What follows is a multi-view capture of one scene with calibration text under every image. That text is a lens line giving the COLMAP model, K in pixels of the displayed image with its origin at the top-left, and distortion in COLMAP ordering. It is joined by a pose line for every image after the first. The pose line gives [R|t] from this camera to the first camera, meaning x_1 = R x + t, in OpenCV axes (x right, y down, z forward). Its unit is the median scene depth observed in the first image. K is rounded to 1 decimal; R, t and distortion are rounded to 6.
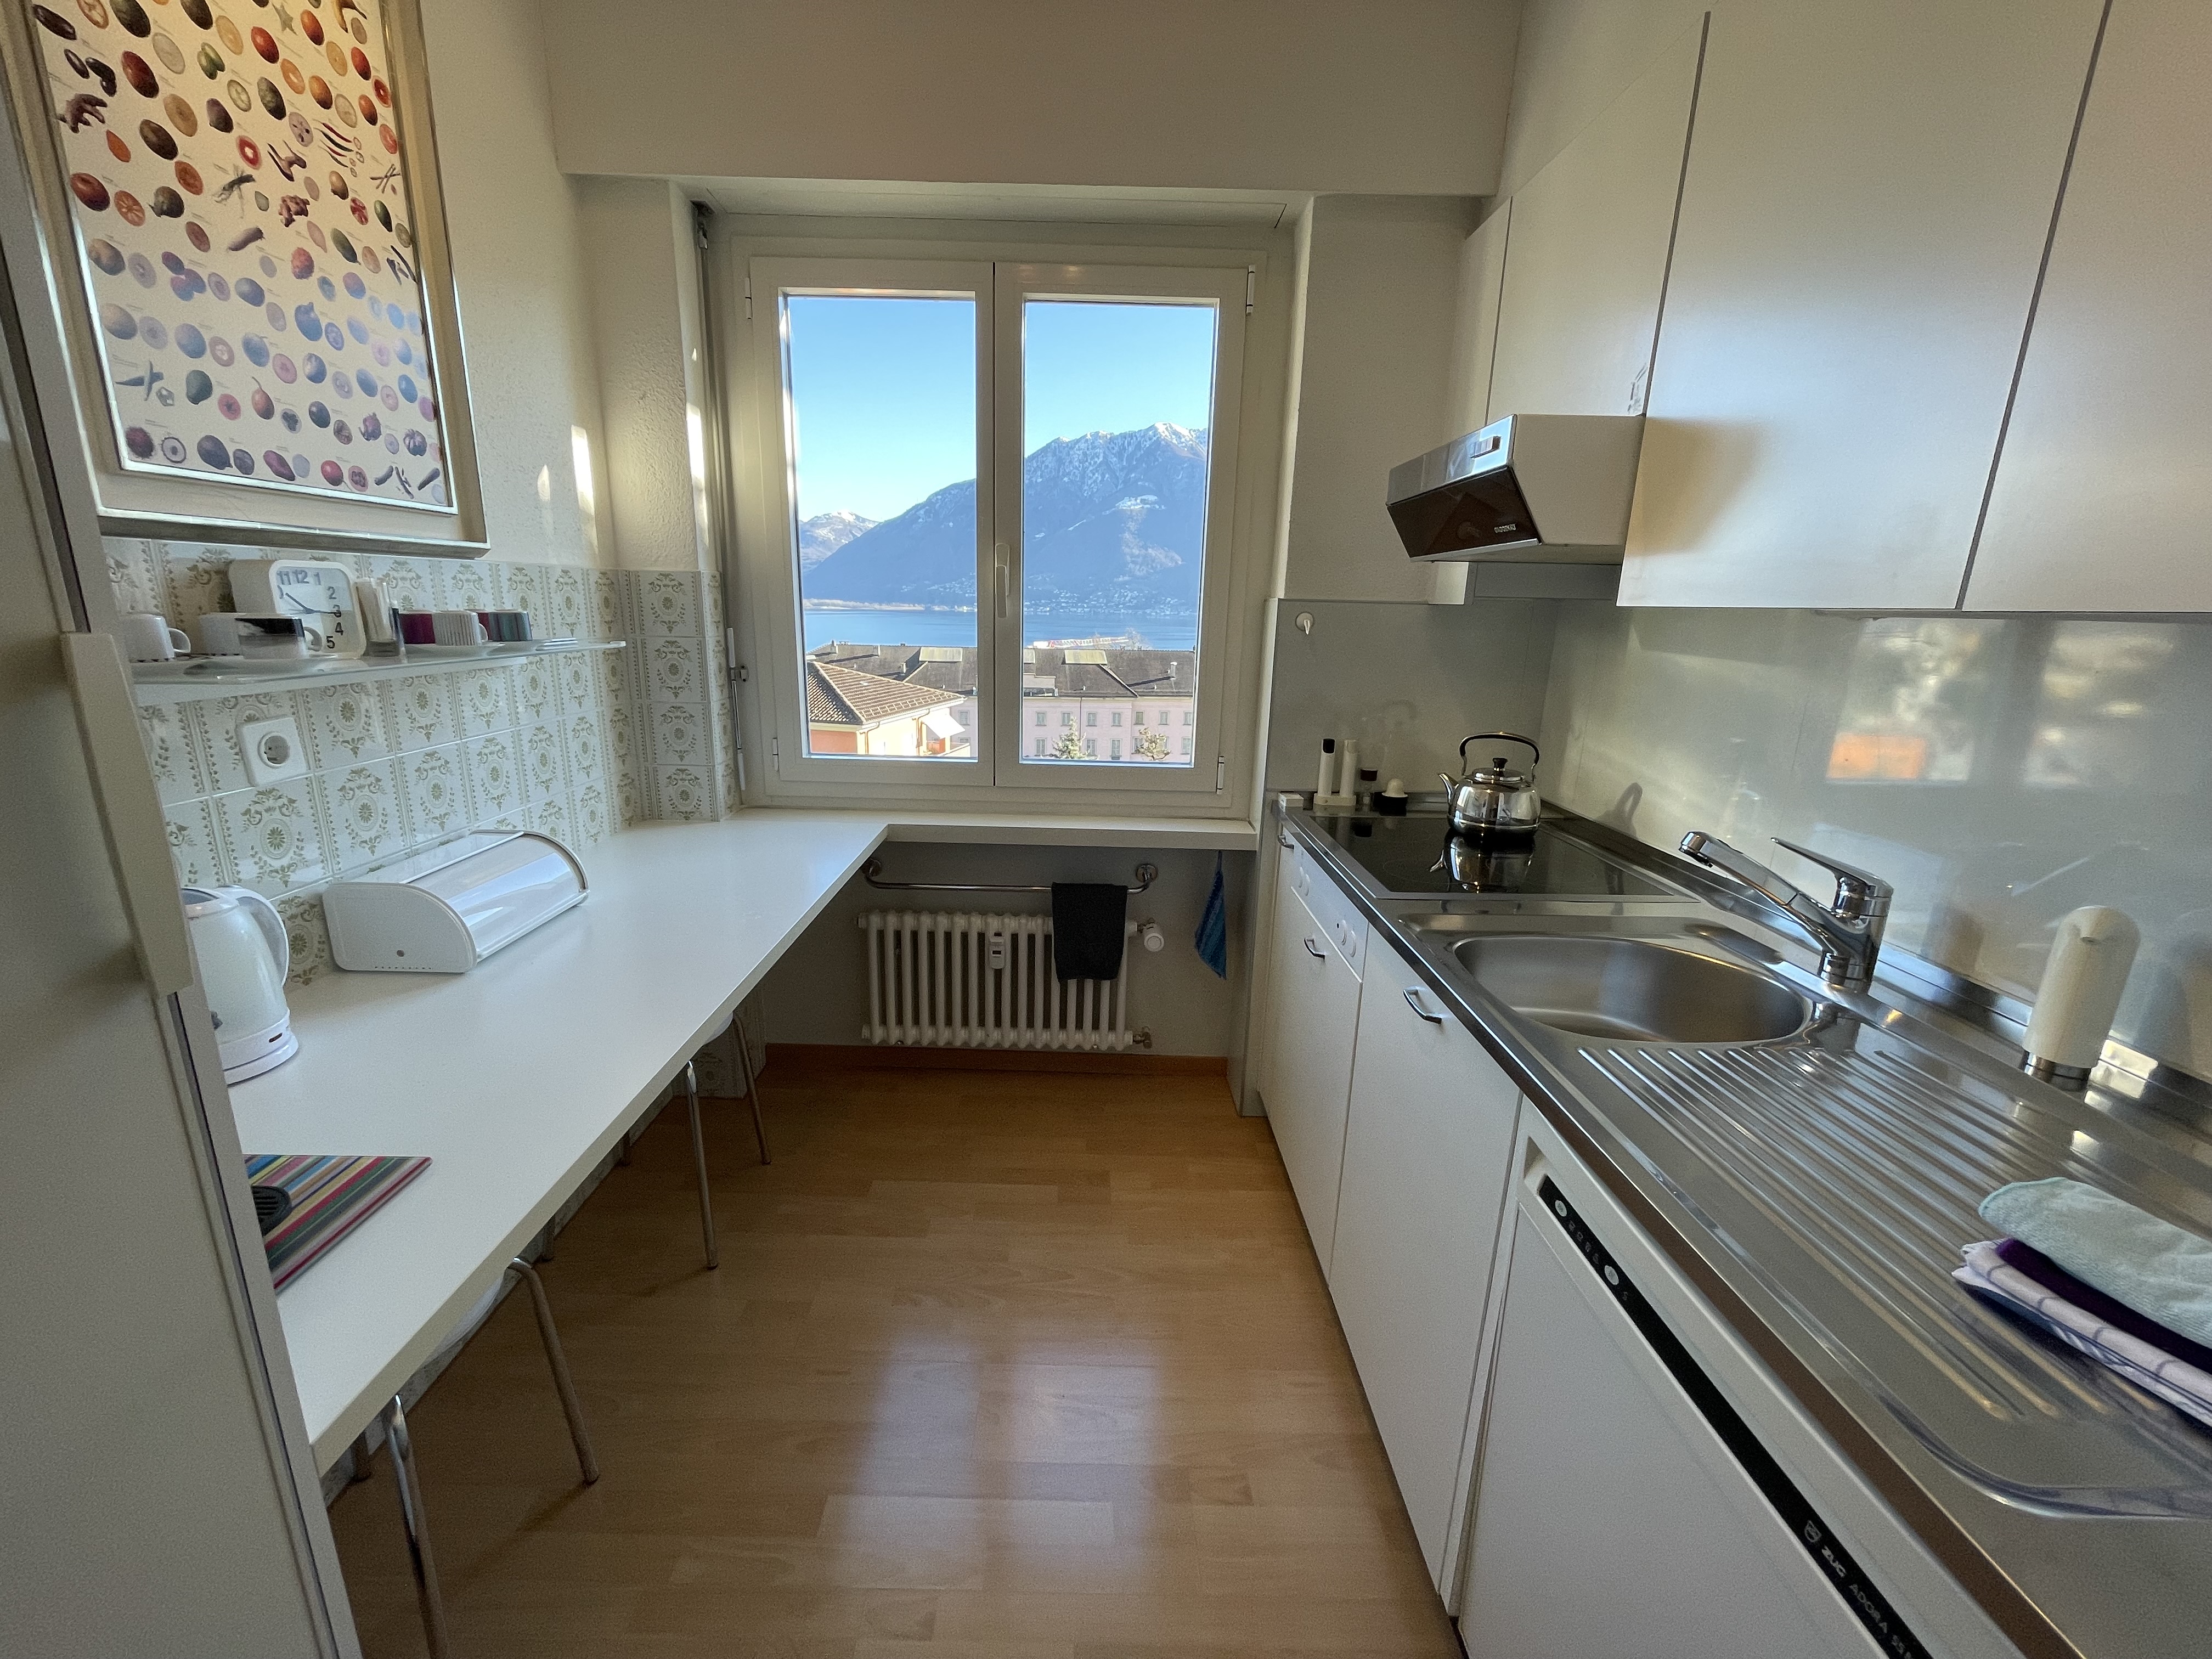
lens RADIAL K [[902.1, 0, 1100.4], [0, 902.1, 828.1], [0, 0, 1]] dist [-0.002357, -0.000452]
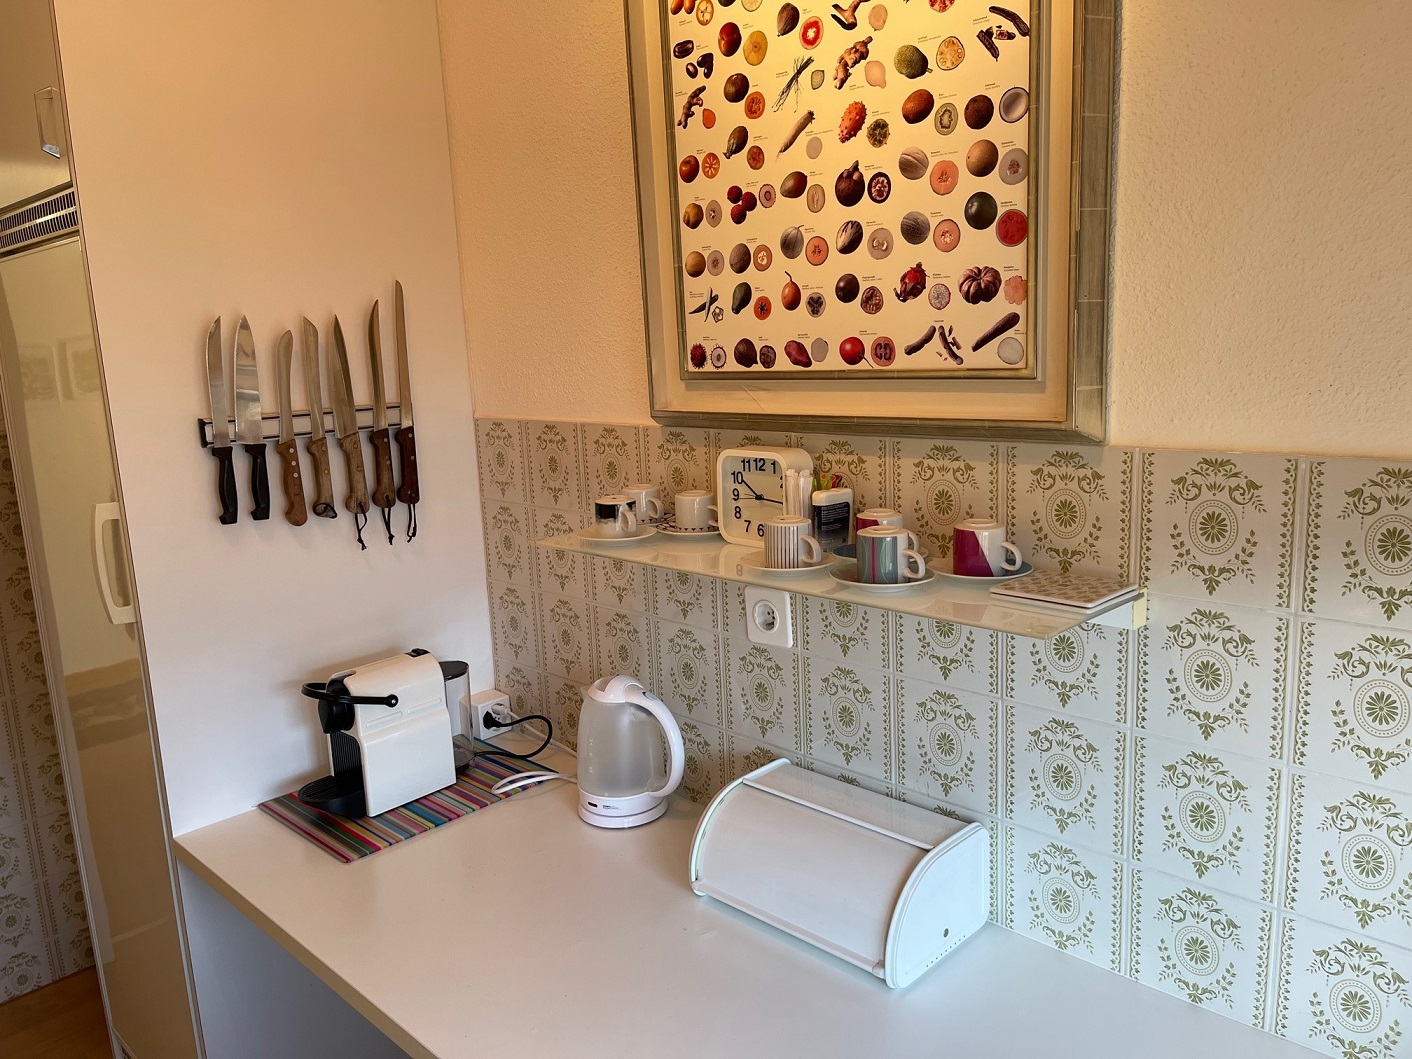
lens RADIAL K [[1073.8, 0, 707.3], [0, 1073.8, 534.5], [0, 0, 1]] dist [0.057503, -0.063638]
pose [[-0.699993, 0.139707, -0.700351, 0.004412], [-0.146663, 0.931653, 0.332436, -0.592917], [0.698927, 0.335418, -0.631661, 1.732894]]
